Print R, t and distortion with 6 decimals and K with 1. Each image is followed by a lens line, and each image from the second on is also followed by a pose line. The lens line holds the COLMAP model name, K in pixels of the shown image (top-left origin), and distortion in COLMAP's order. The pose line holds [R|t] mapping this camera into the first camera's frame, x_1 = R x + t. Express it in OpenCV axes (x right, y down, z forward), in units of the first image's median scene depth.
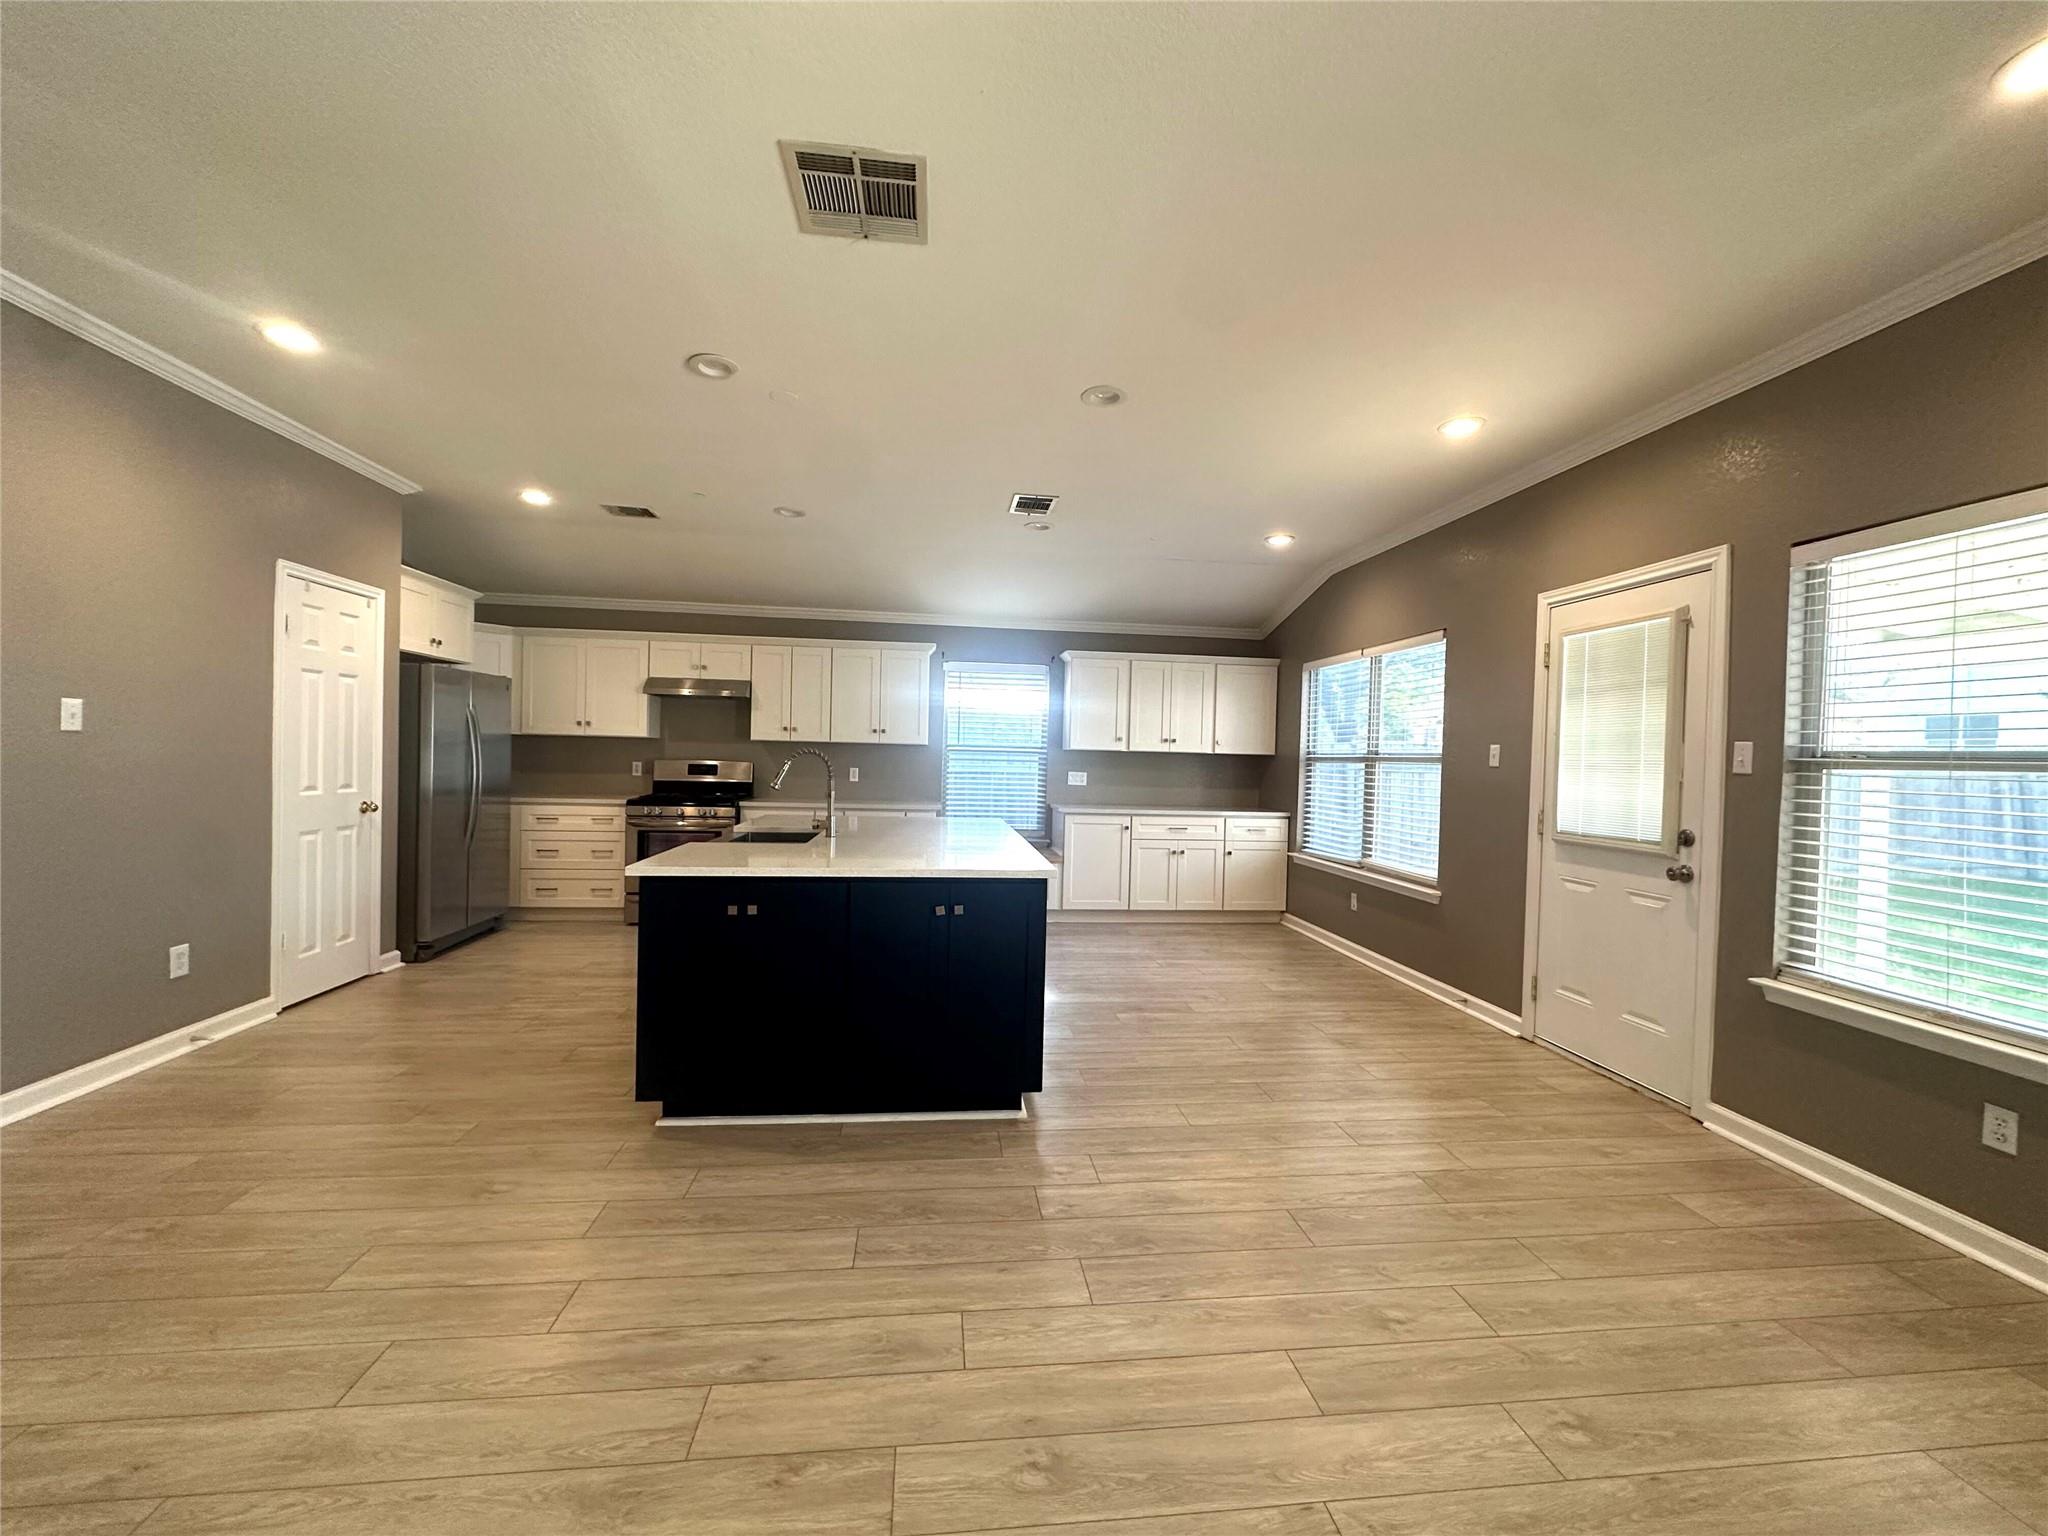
lens RADIAL K [[816.4, 0, 1027.7], [0, 816.4, 767.6], [0, 0, 1]] dist [-0.001494, 0.000001]
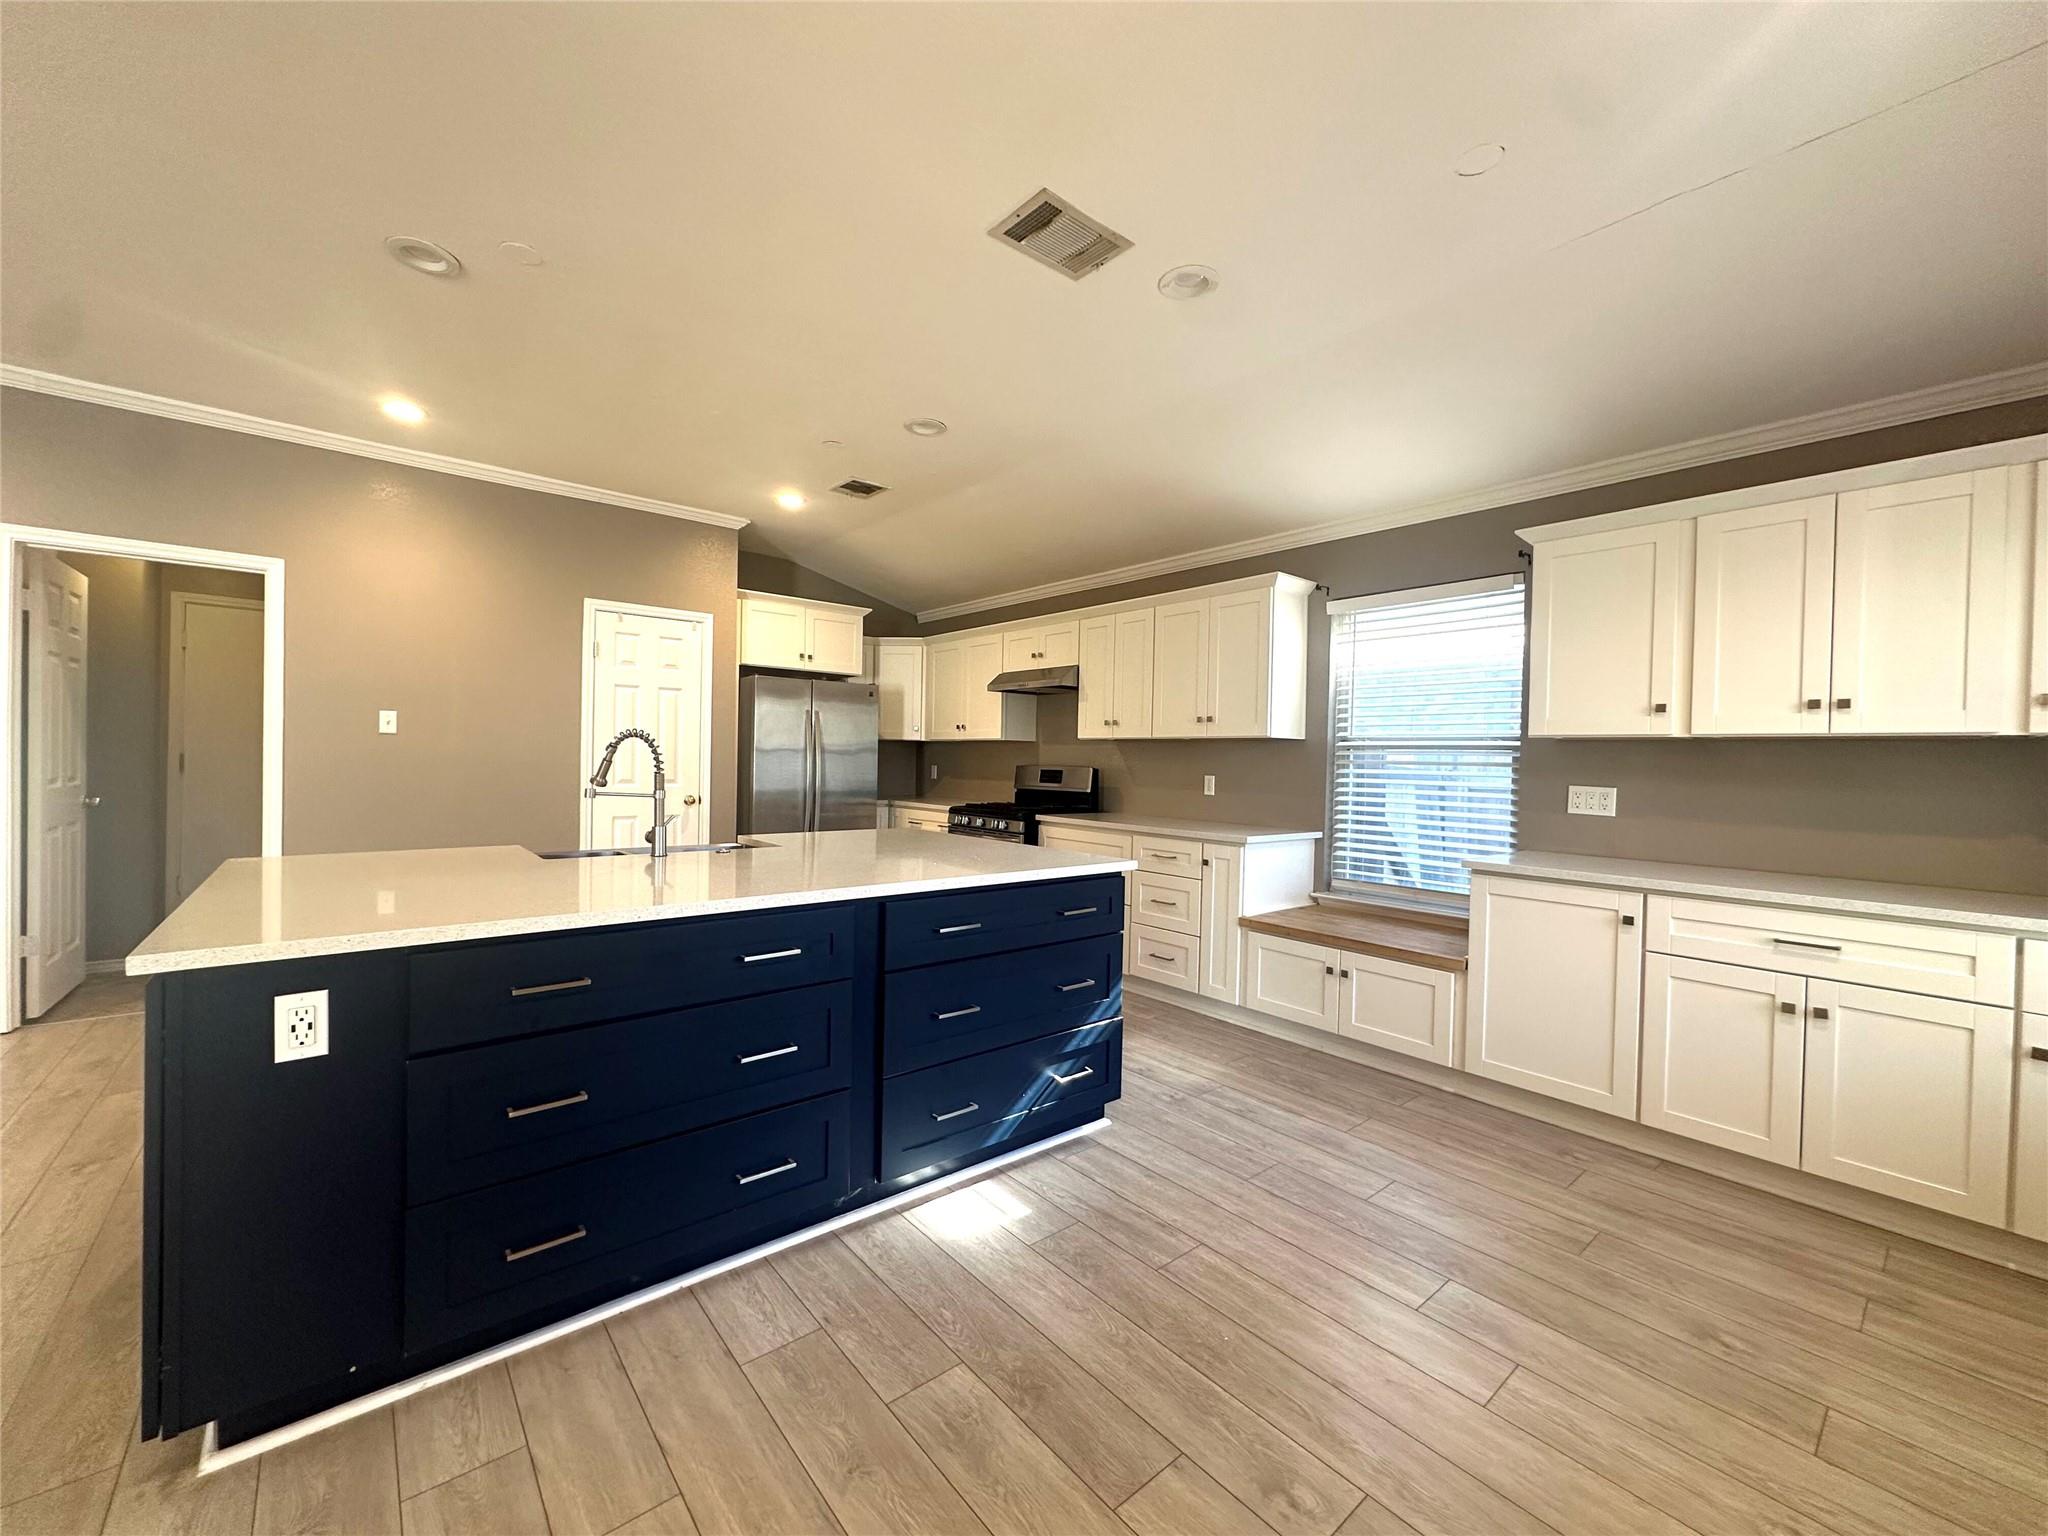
lens RADIAL K [[816.4, 0, 1027.1], [0, 816.4, 768.6], [0, 0, 1]] dist [-0.001494, 0.000001]
pose [[0.548301, -0.004091, -0.836271, 0.470330], [-0.018279, 0.999690, -0.016875, 0.014873], [0.836081, 0.024539, 0.548056, 0.815816]]
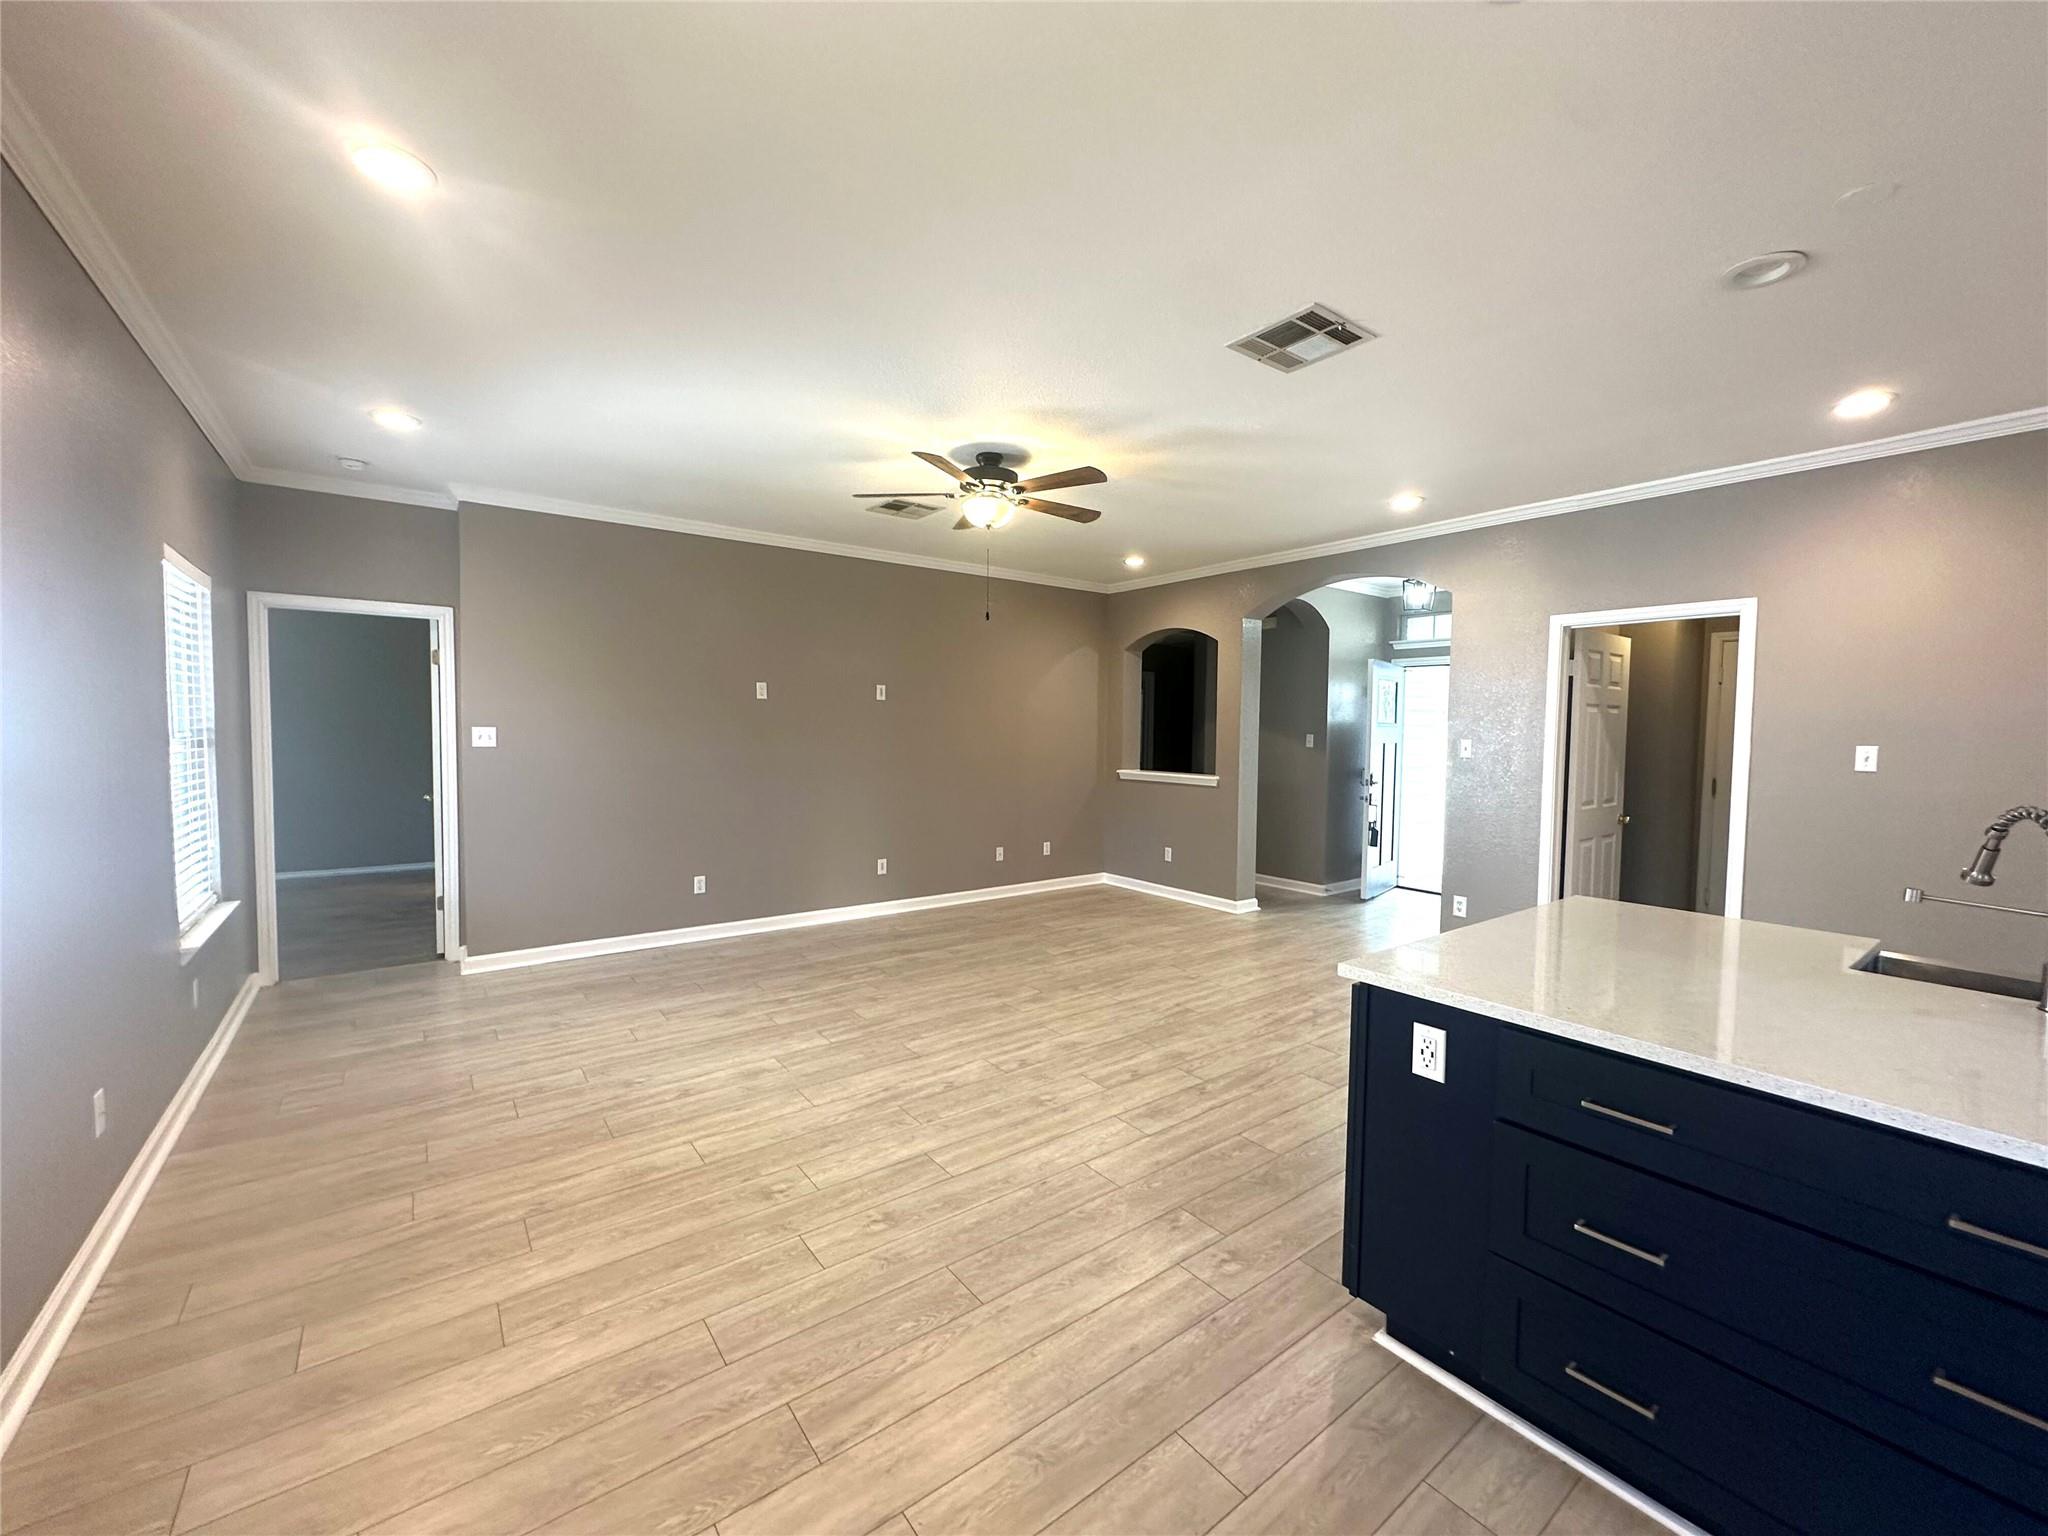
lens RADIAL K [[816.4, 0, 1028.5], [0, 816.4, 771.5], [0, 0, 1]] dist [-0.001494, 0.000001]
pose [[-0.861373, -0.009554, -0.507884, 0.419327], [-0.042258, 0.997705, 0.052902, -0.039917], [0.506213, 0.067031, -0.859800, 1.006638]]
